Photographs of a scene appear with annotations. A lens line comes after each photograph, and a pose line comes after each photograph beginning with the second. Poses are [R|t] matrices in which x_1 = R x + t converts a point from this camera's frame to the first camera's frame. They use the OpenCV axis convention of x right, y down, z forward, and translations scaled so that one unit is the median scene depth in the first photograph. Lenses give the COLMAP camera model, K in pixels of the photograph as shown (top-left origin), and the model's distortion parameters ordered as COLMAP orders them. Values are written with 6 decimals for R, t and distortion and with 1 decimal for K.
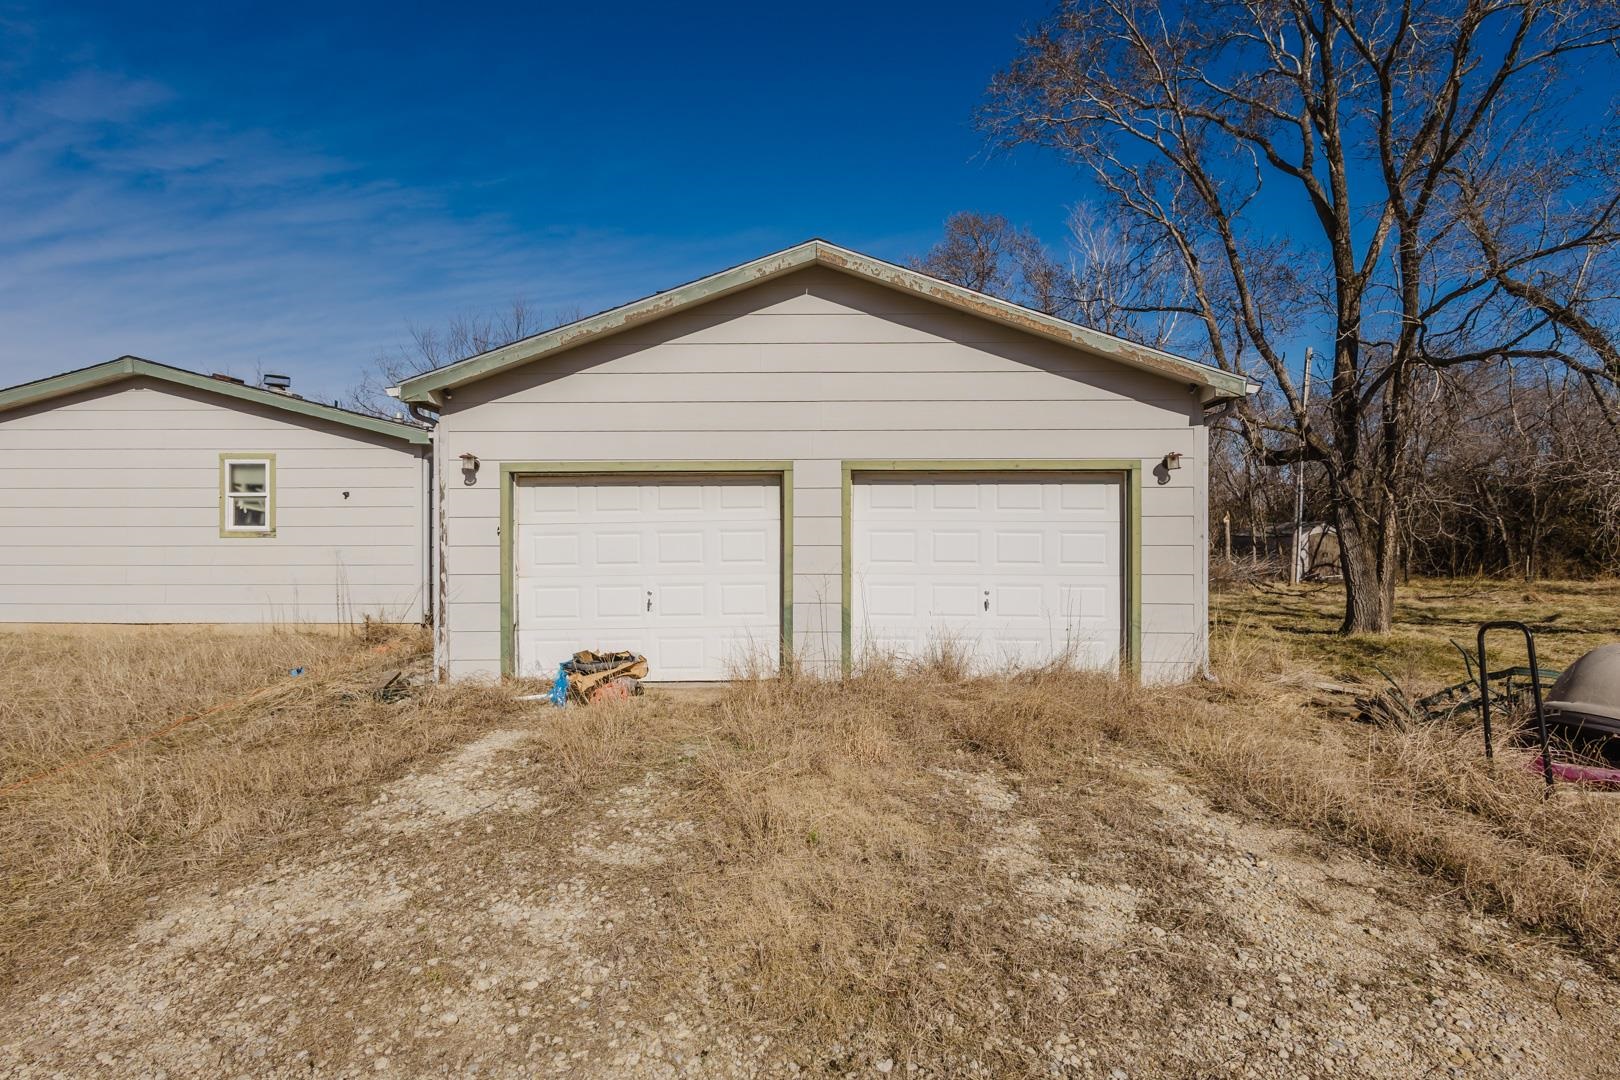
lens RADIAL K [[761.0, 0, 804.3], [0, 761.0, 545.9], [0, 0, 1]] dist [0.010594, -0.000201]
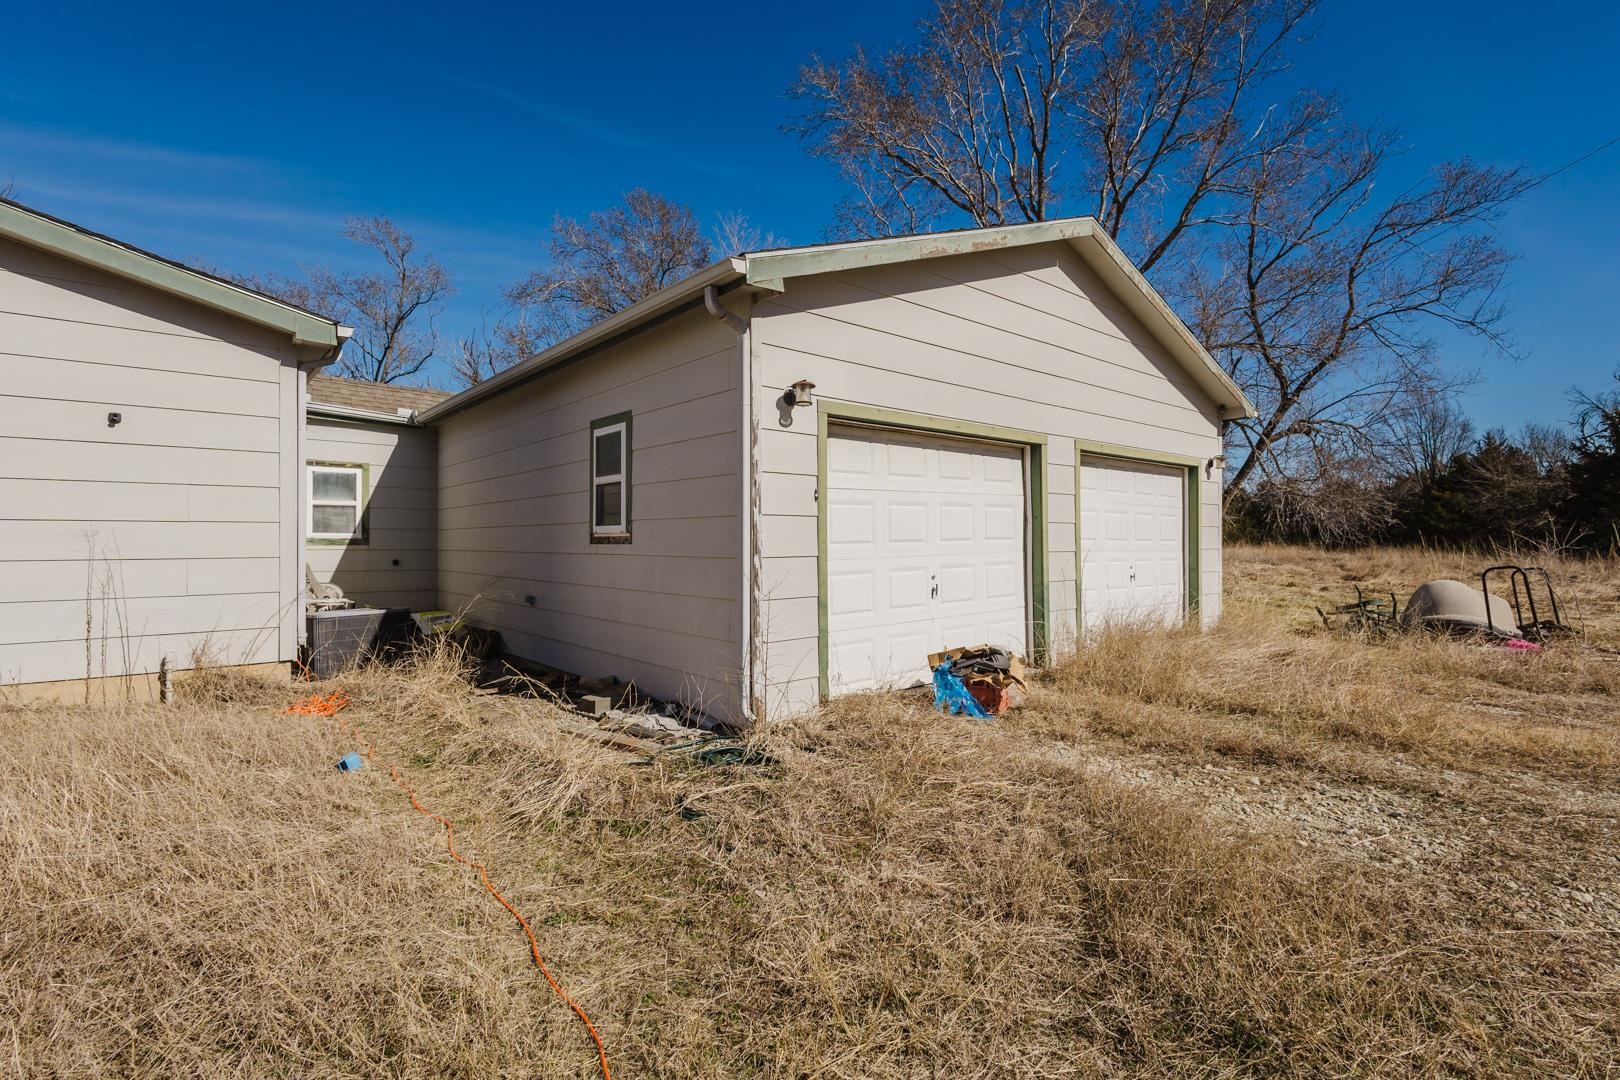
lens RADIAL K [[761.0, 0, 816.5], [0, 761.0, 540.0], [0, 0, 1]] dist [0.010594, -0.000201]
pose [[0.743509, 0.001105, 0.668725, -0.883114], [0.005758, 0.999951, -0.008054, 0.028135], [-0.668702, 0.009839, 0.743466, 0.476731]]
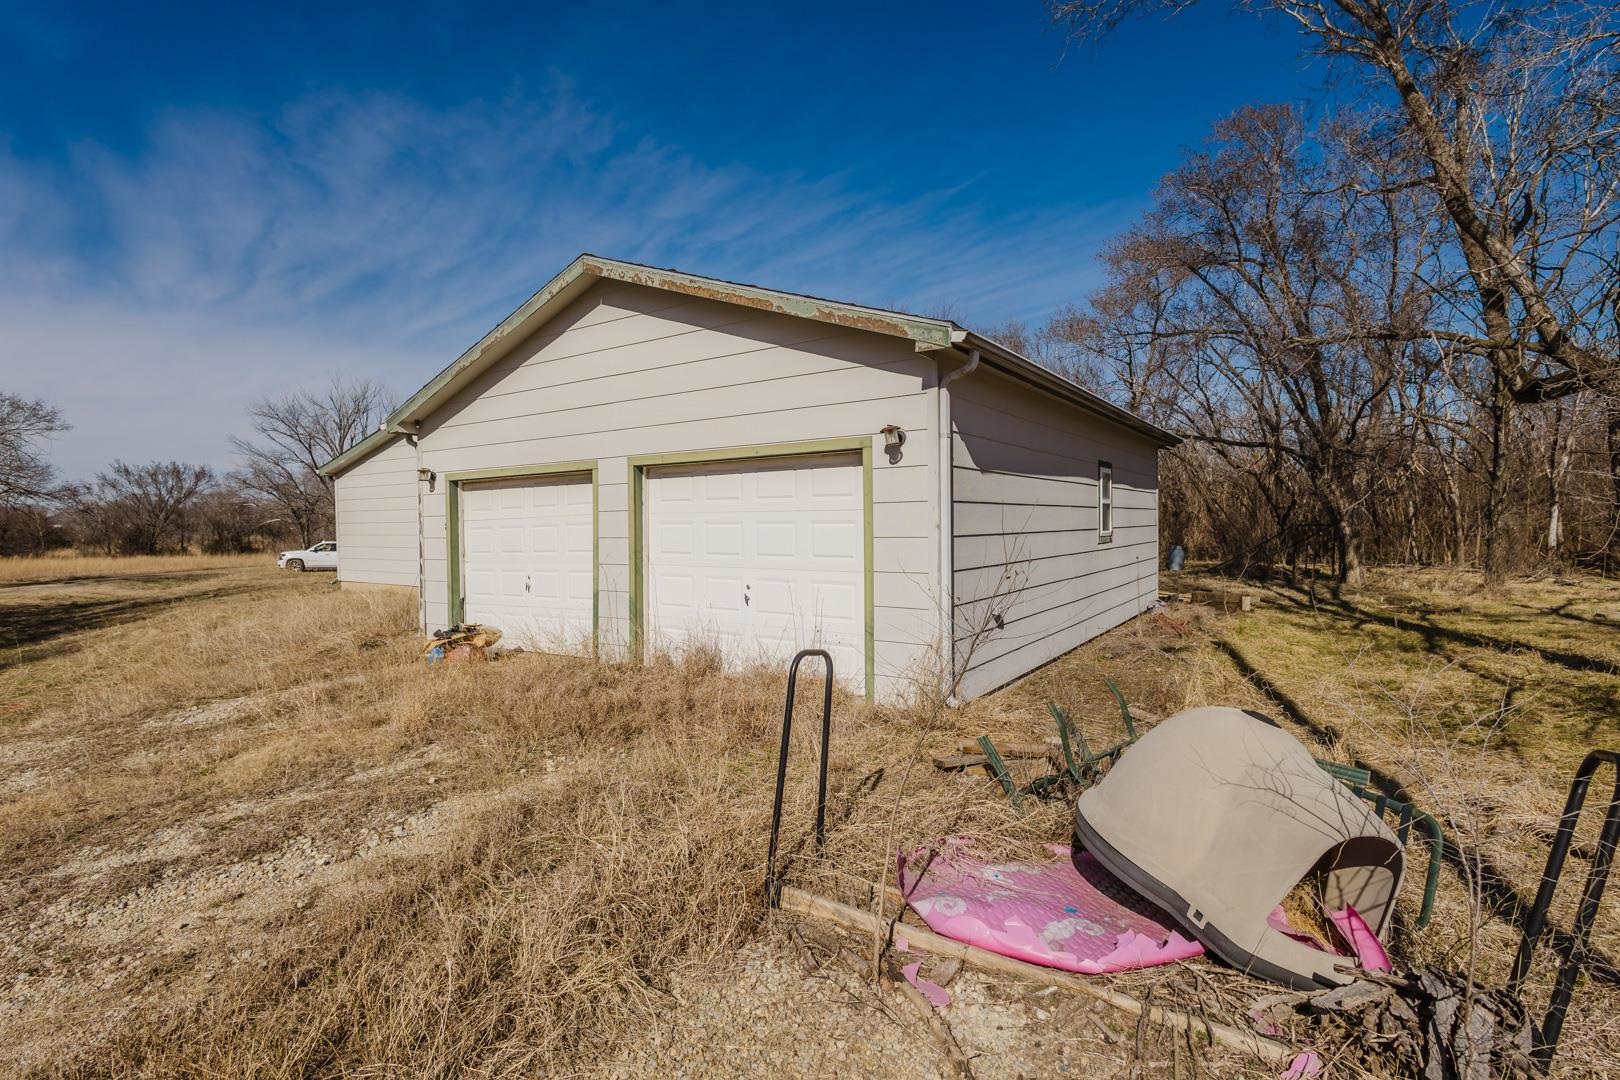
lens RADIAL K [[761.0, 0, 813.9], [0, 761.0, 535.9], [0, 0, 1]] dist [0.010594, -0.000201]
pose [[0.840190, -0.002459, -0.542287, 0.834949], [0.007439, 0.999948, 0.006993, -0.008222], [0.542242, -0.009909, 0.840164, 0.252014]]
